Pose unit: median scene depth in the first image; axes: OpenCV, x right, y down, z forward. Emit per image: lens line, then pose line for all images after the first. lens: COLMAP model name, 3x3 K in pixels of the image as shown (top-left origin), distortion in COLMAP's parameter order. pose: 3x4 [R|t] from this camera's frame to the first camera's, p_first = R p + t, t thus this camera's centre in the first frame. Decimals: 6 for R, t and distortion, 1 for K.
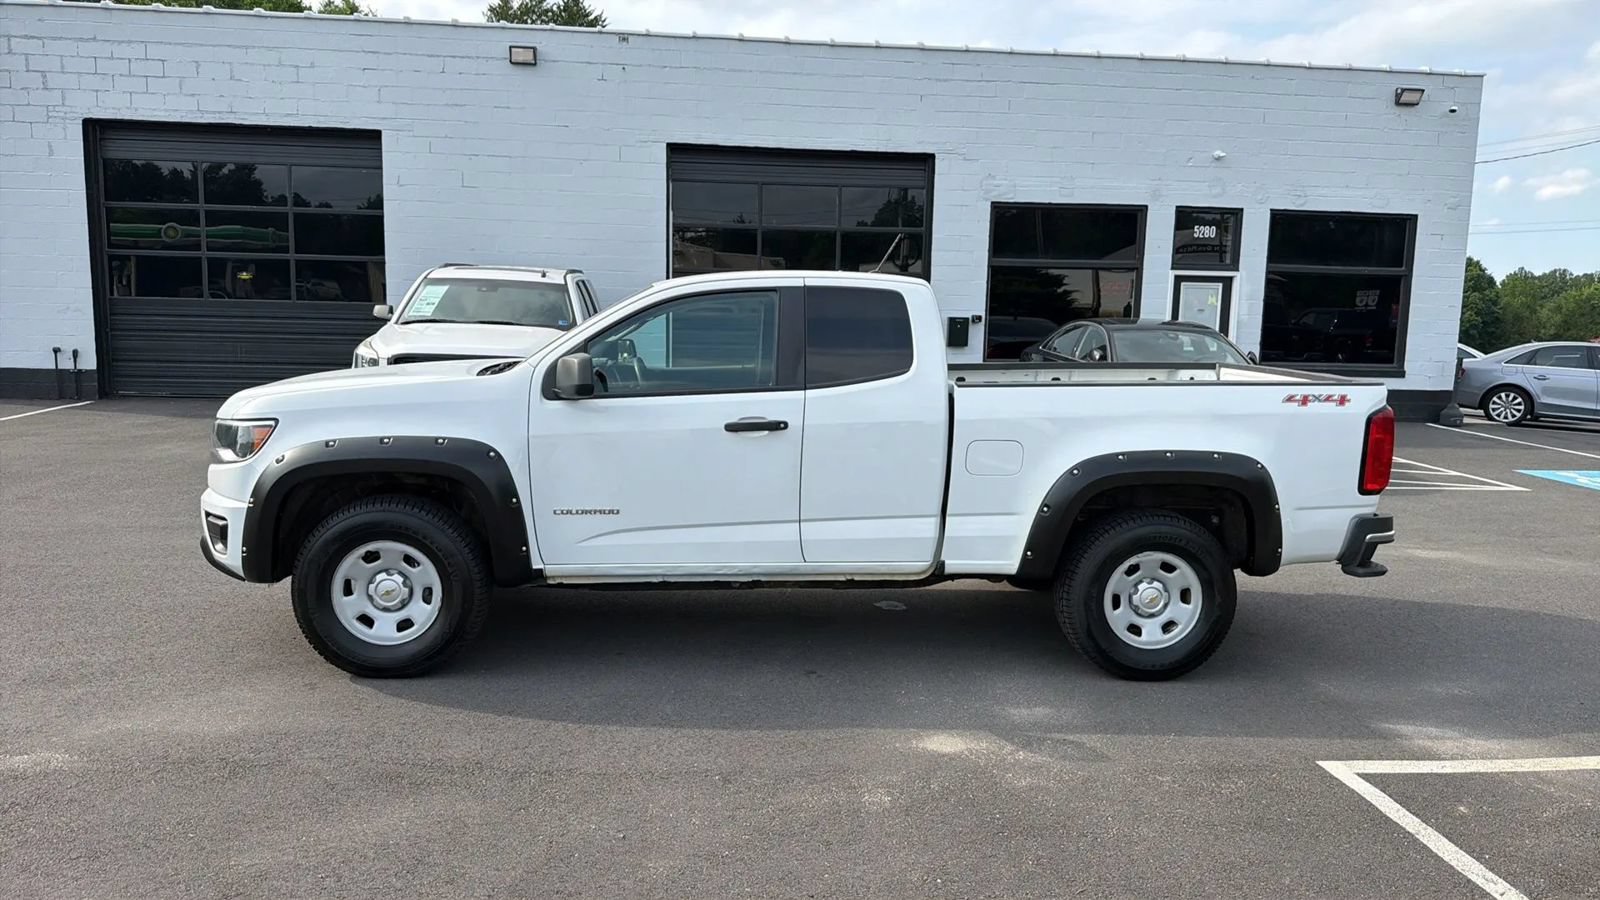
lens RADIAL K [[1063.2, 0, 792.9], [0, 1063.2, 452.6], [0, 0, 1]] dist [0.094328, -0.137519]
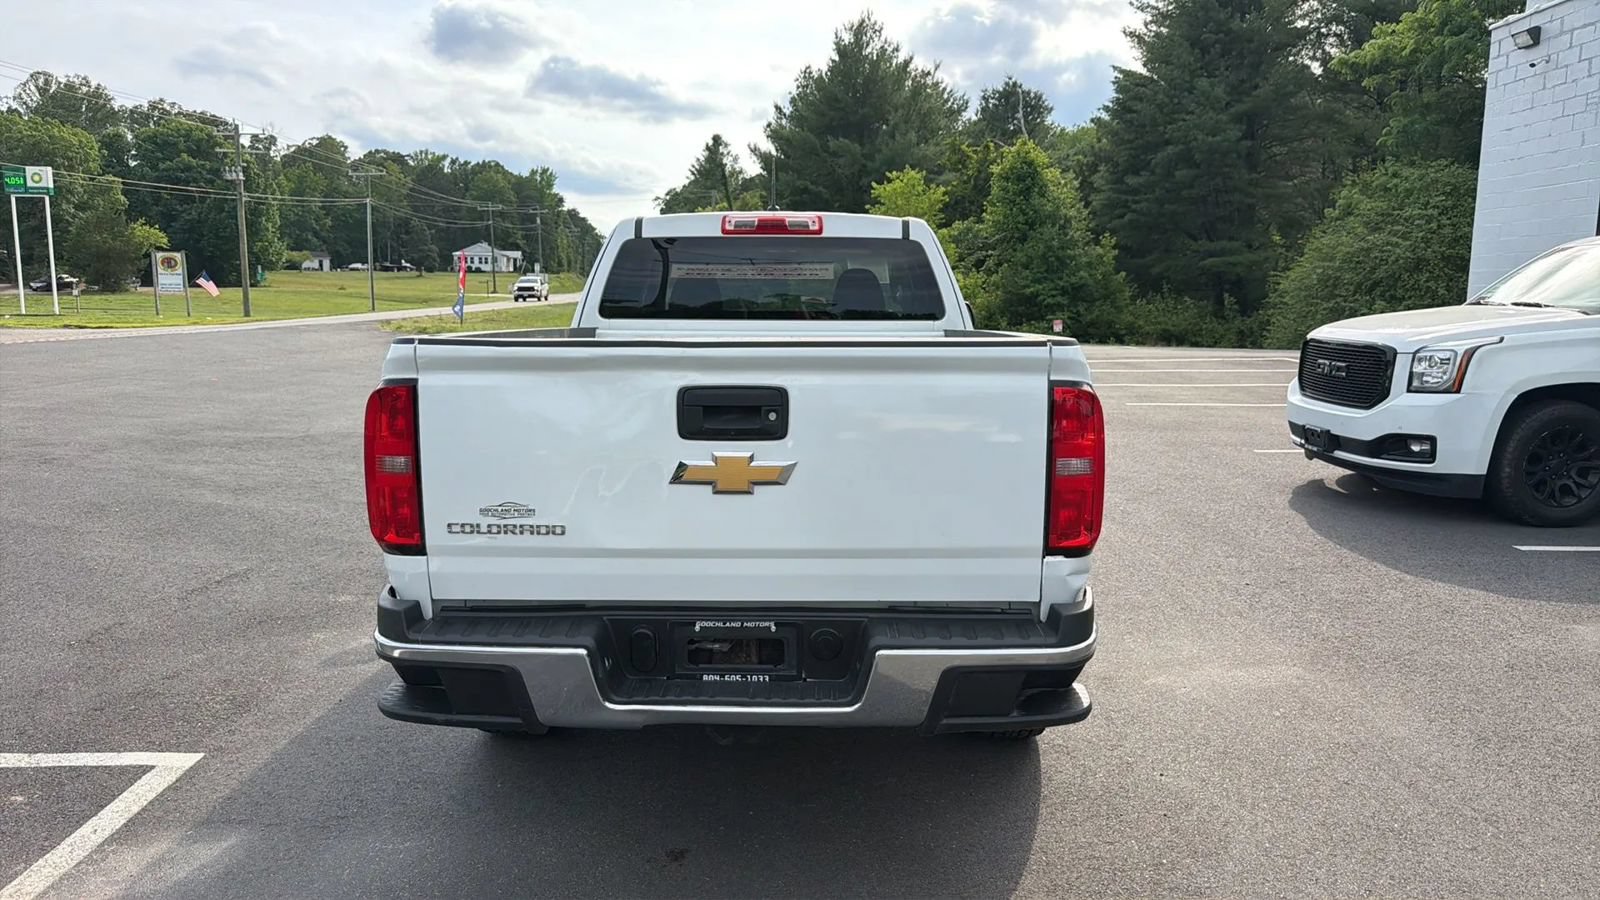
lens RADIAL K [[1073.2, 0, 800.0], [0, 1073.2, 450.0], [0, 0, 1]] dist [0.051856, -0.068674]
pose [[-0.098327, 0.118414, -0.988084, 0.797333], [-0.143768, 0.980789, 0.131847, -0.080597], [0.984714, 0.155019, -0.079414, 0.950637]]
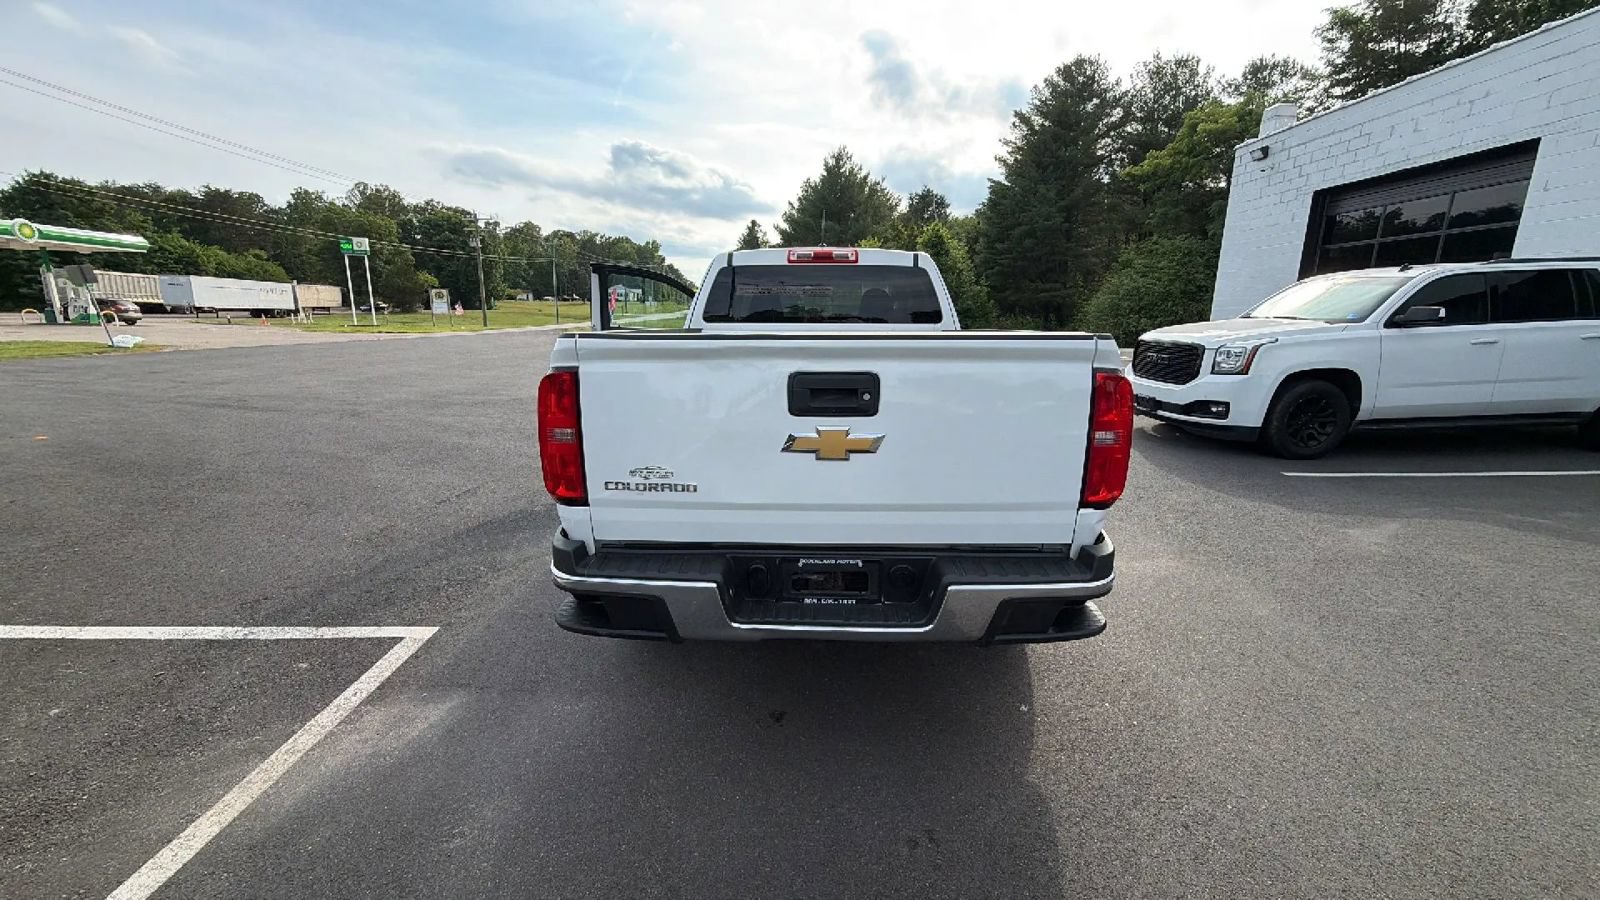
lens RADIAL K [[609.2, 0, 800.0], [0, 609.2, 450.0], [0, 0, 1]] dist [-0.001219, 0.000028]
pose [[-0.100350, 0.192497, -0.976153, 0.685934], [-0.145426, 0.967731, 0.205786, -0.068788], [0.984267, 0.162608, -0.069118, 0.902686]]
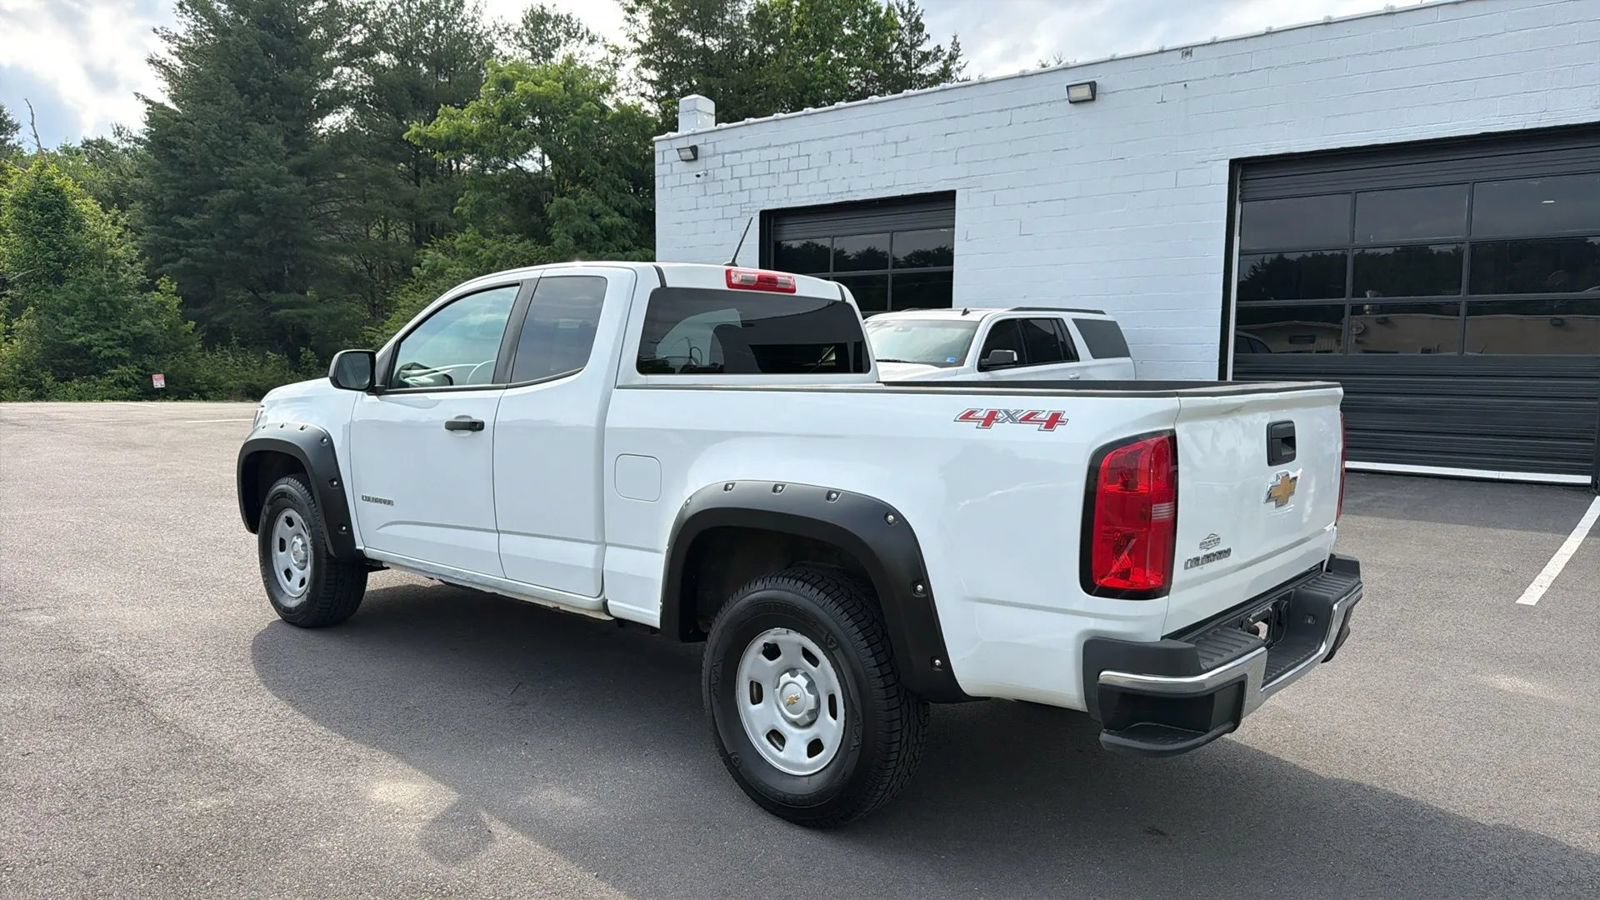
lens RADIAL K [[1073.2, 0, 800.0], [0, 1073.2, 450.0], [0, 0, 1]] dist [0.051856, -0.068674]
pose [[0.699220, 0.047044, -0.713357, 0.627915], [-0.093871, 0.995235, -0.026377, -0.004432], [0.708717, 0.085407, 0.700304, 0.387808]]
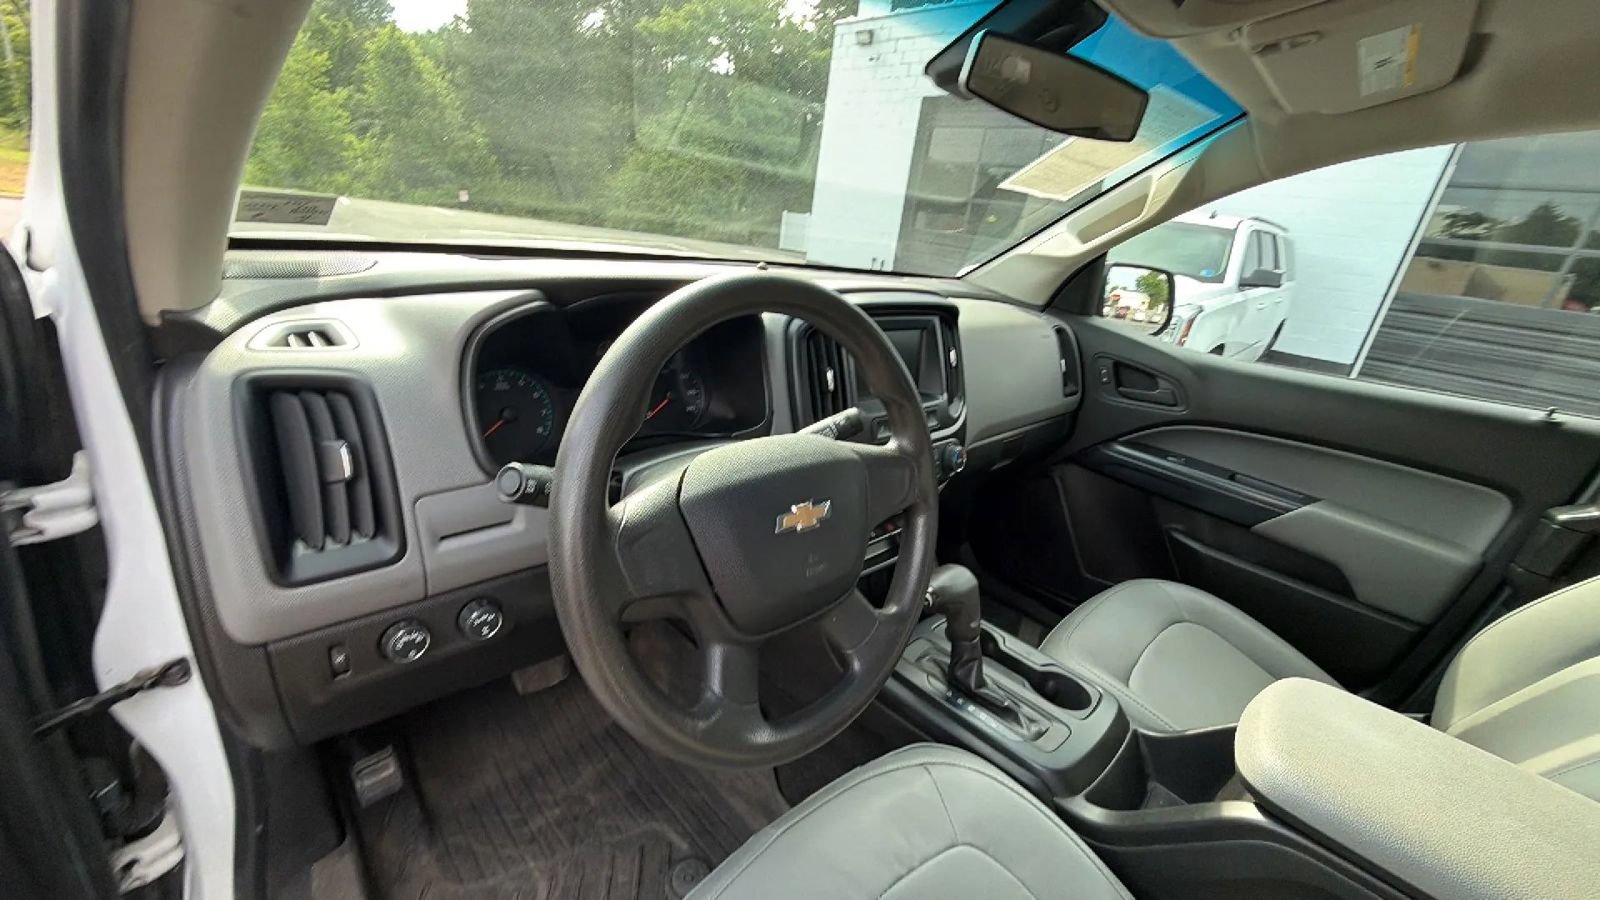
lens RADIAL K [[606.9, 0, 797.6], [0, 606.9, 450.8], [0, 0, 1]] dist [0.001894, 0.000432]
pose [[0.618141, 0.332747, -0.712166, -0.051452], [-0.216504, 0.943014, 0.252687, -0.069469], [0.755664, -0.002010, 0.654957, 0.744685]]
